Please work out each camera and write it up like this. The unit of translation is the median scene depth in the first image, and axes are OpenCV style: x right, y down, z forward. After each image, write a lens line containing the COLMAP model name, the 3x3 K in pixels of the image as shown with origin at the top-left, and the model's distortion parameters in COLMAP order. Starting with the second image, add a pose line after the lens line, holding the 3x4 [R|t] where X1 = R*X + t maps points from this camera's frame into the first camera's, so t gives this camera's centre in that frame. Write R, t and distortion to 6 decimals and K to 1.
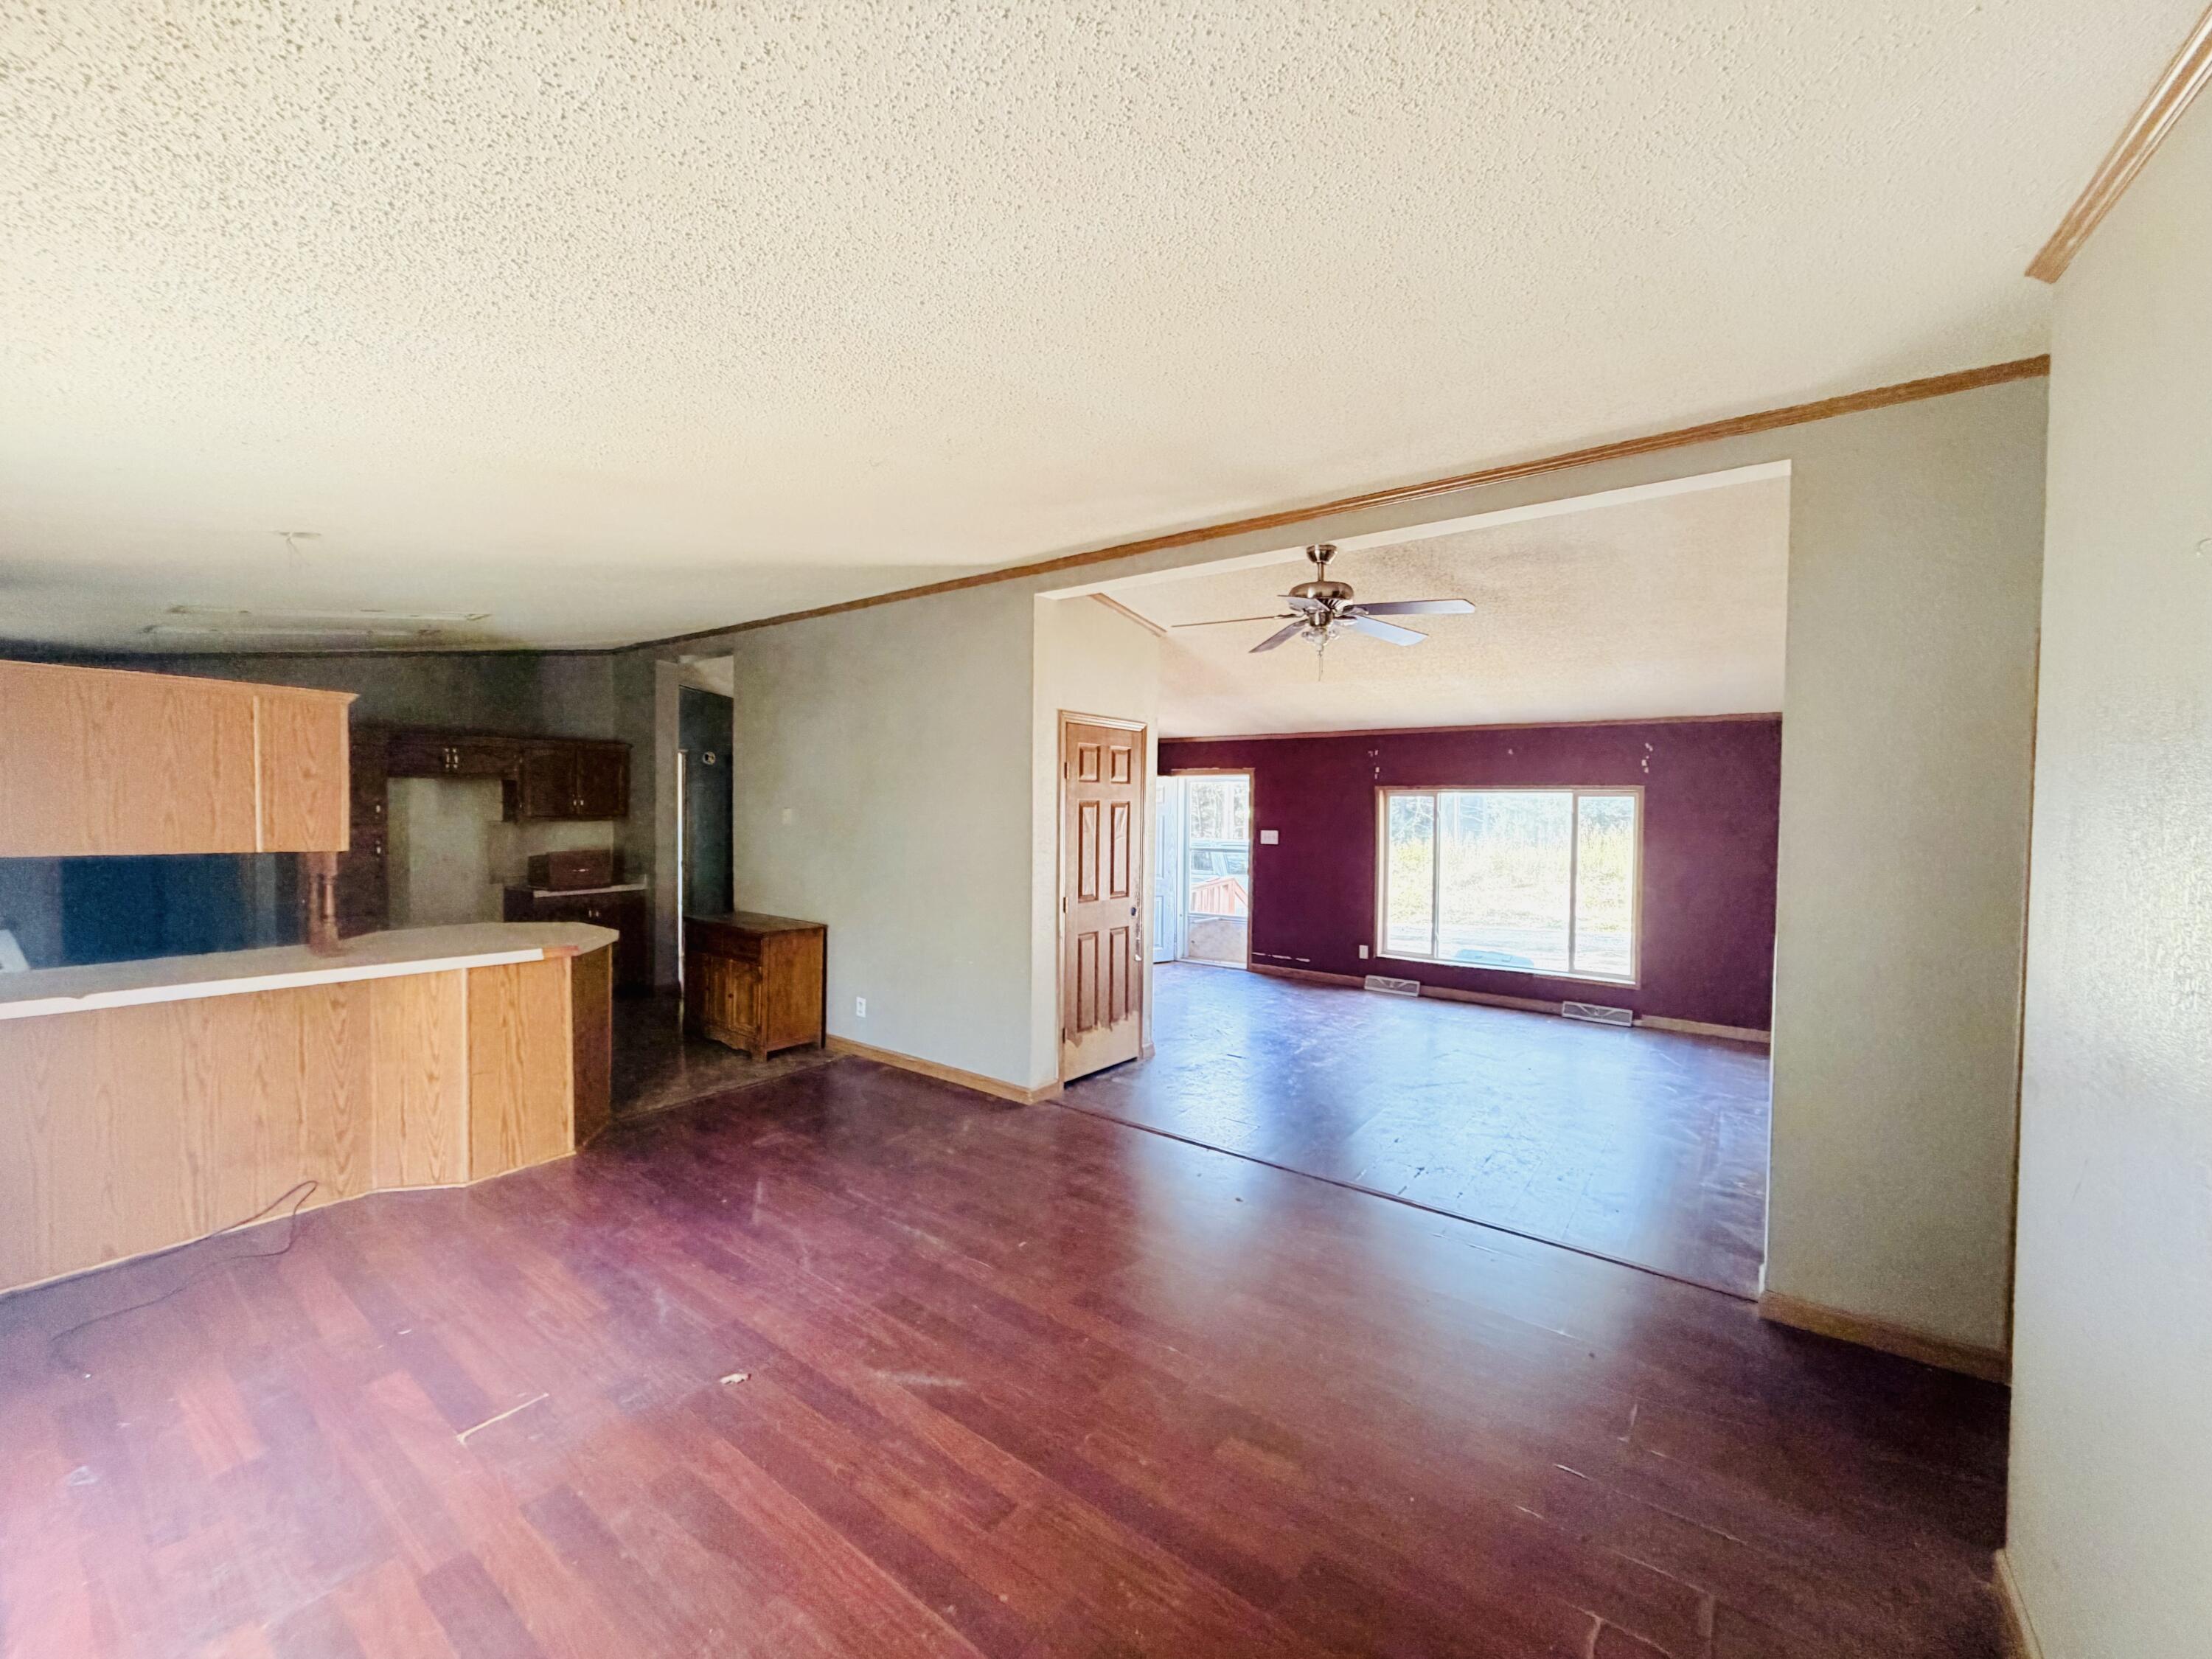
lens RADIAL K [[883.9, 0, 1097.6], [0, 883.9, 827.8], [0, 0, 1]] dist [0.001609, 0.000285]
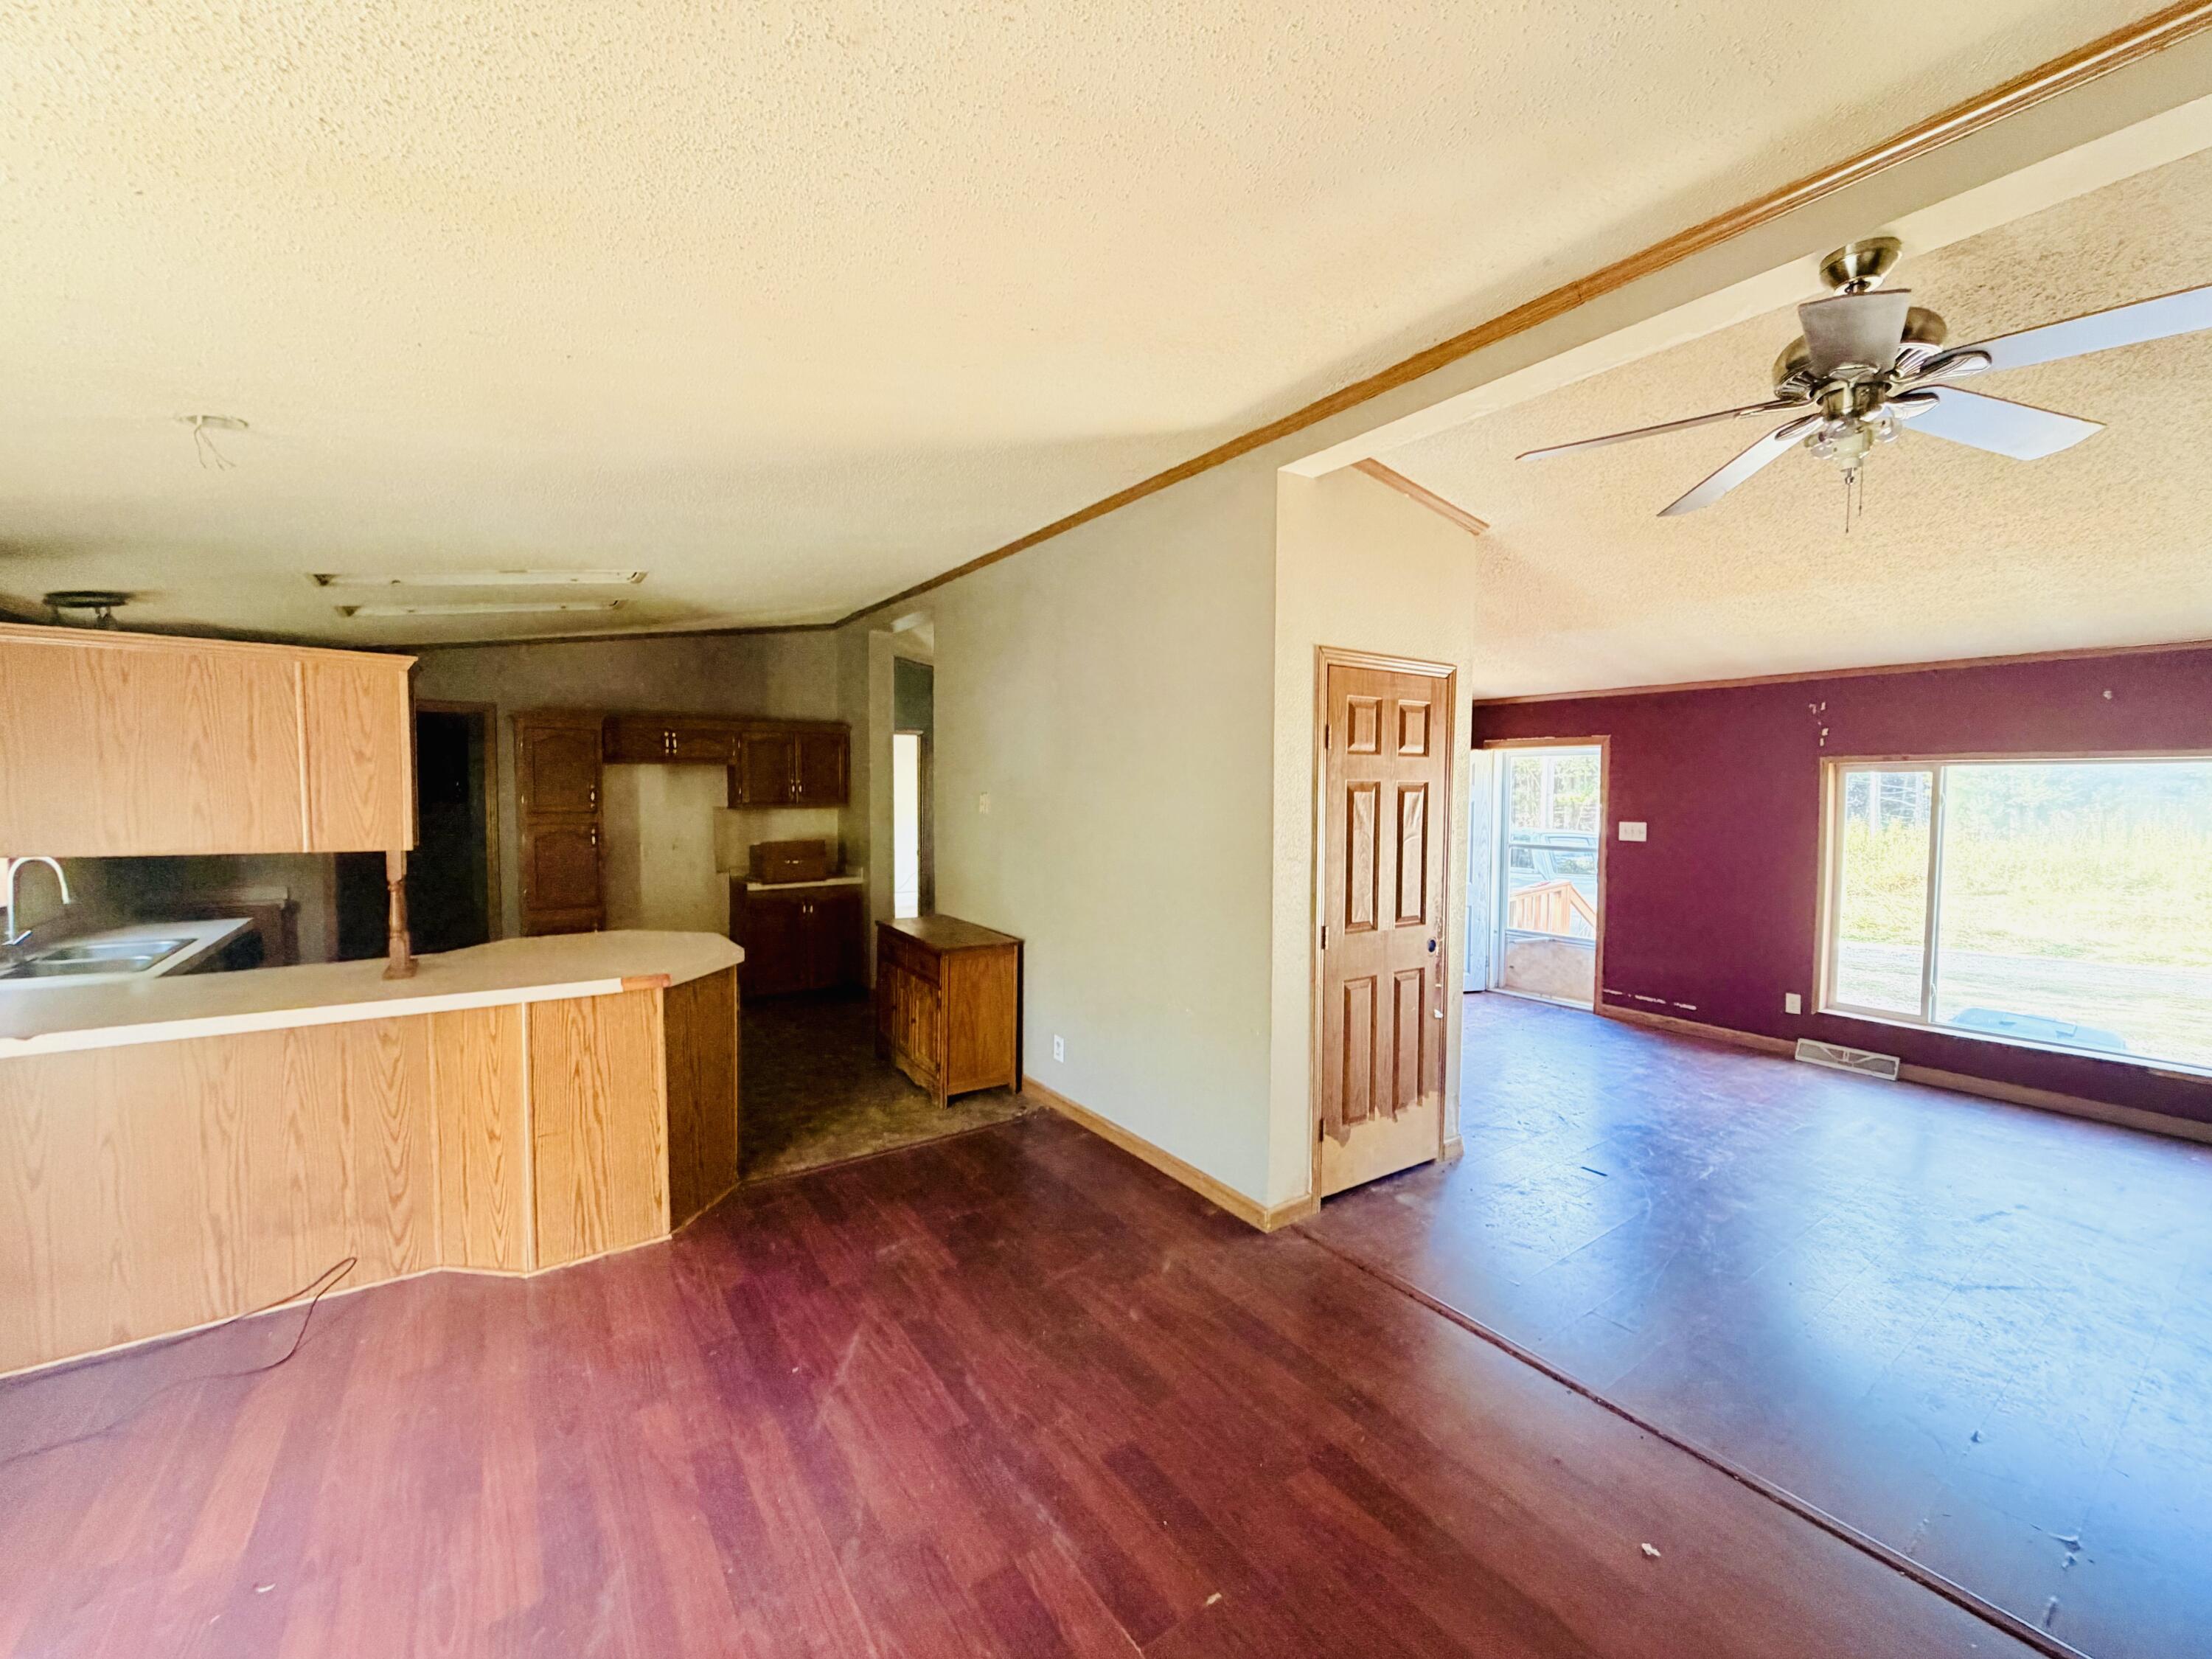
lens RADIAL K [[883.9, 0, 1102.7], [0, 883.9, 830.3], [0, 0, 1]] dist [0.001609, 0.000285]
pose [[0.951779, 0.008676, -0.306663, 0.008297], [-0.002069, 0.999759, 0.021864, -0.008451], [0.306778, -0.020176, 0.951567, 0.310229]]
